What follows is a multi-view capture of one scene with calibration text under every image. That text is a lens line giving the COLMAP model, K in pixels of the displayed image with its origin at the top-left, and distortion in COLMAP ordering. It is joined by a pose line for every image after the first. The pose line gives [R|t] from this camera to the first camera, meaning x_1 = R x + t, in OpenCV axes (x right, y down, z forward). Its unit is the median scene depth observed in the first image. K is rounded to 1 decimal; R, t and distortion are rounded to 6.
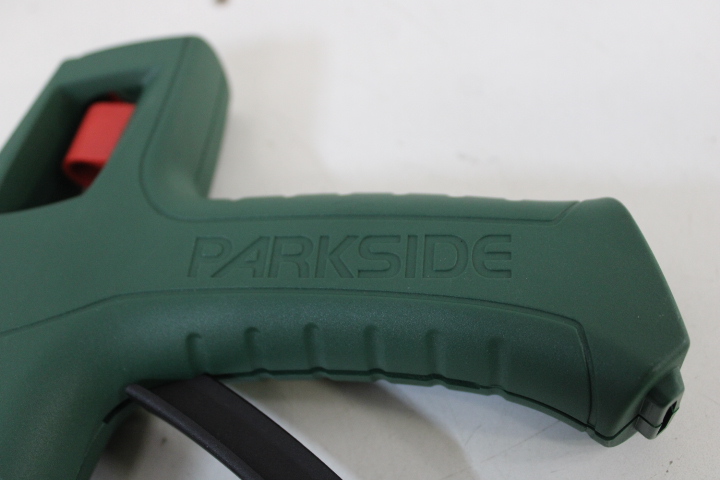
lens RADIAL K [[897.8, 0, 360.0], [0, 897.8, 240.0], [0, 0, 1]] dist [-0.111910, -0.021207]
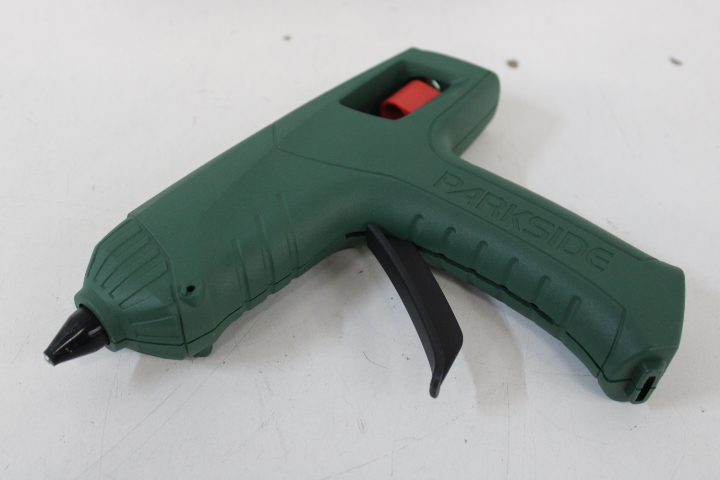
lens RADIAL K [[897.8, 0, 360.0], [0, 897.8, 240.0], [0, 0, 1]] dist [-0.111910, -0.021207]
pose [[0.856913, 0.490898, -0.157223, 0.007610], [-0.504845, 0.860857, -0.063698, 0.304510], [0.104077, 0.133957, 0.985507, -0.681091]]
